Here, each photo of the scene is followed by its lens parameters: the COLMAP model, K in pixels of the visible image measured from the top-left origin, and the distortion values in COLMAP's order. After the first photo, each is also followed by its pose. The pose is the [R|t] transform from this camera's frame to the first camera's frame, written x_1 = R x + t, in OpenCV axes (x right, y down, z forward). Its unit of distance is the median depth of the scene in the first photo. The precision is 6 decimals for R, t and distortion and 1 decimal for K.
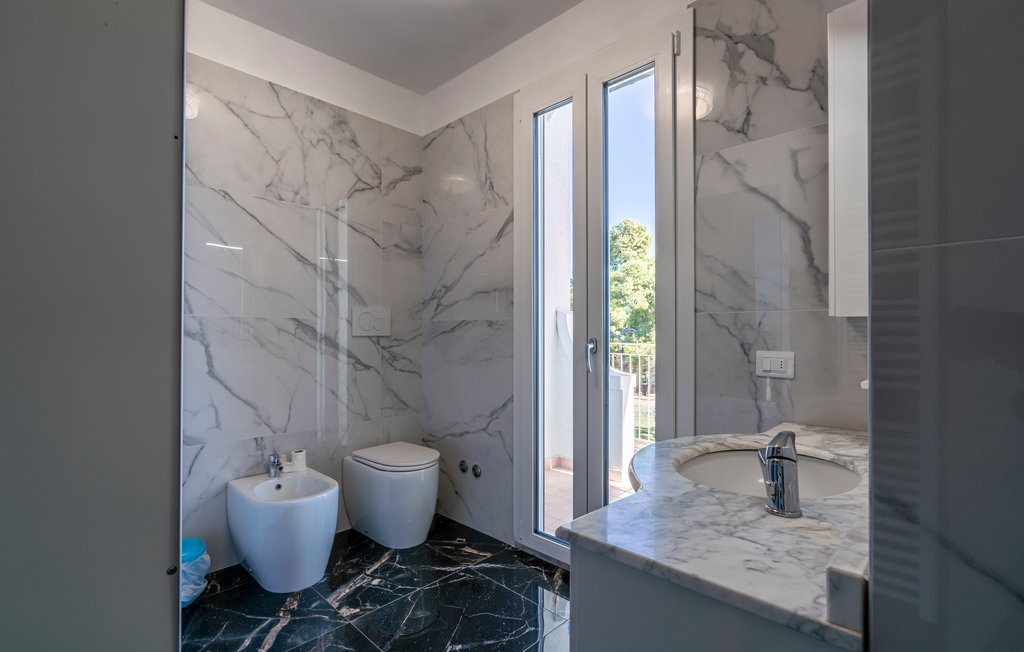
lens RADIAL K [[469.8, 0, 511.9], [0, 469.8, 329.3], [0, 0, 1]] dist [-0.002609, -0.000544]
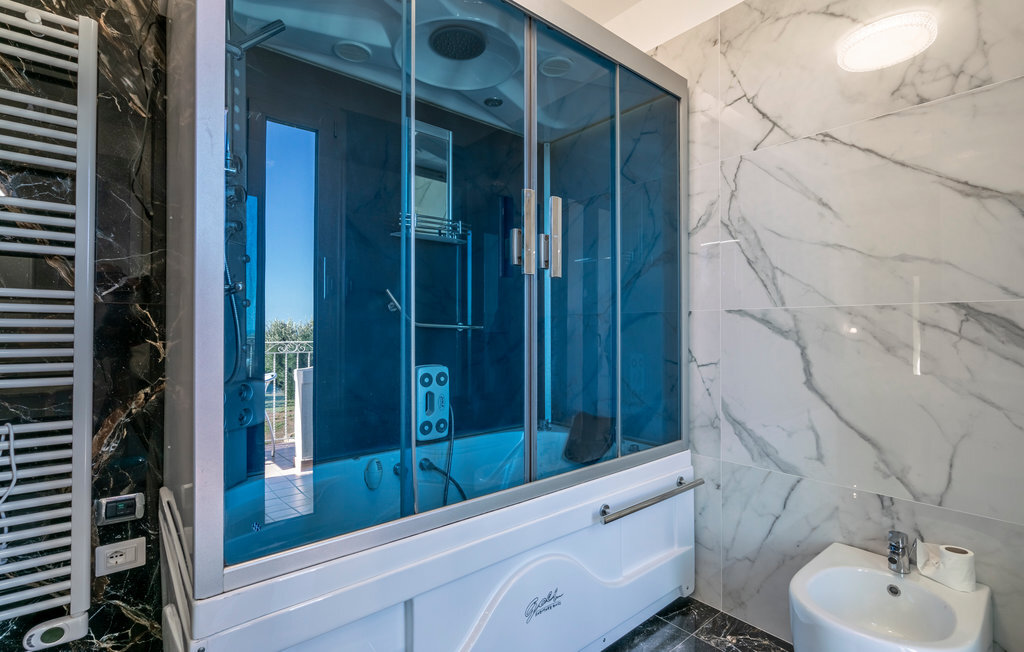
lens RADIAL K [[469.8, 0, 511.6], [0, 469.8, 325.7], [0, 0, 1]] dist [-0.002609, -0.000544]
pose [[-0.109034, -0.013633, -0.993945, 0.146976], [0.005642, 0.999881, -0.014333, 0.008168], [0.994022, -0.007170, -0.108944, 0.587600]]
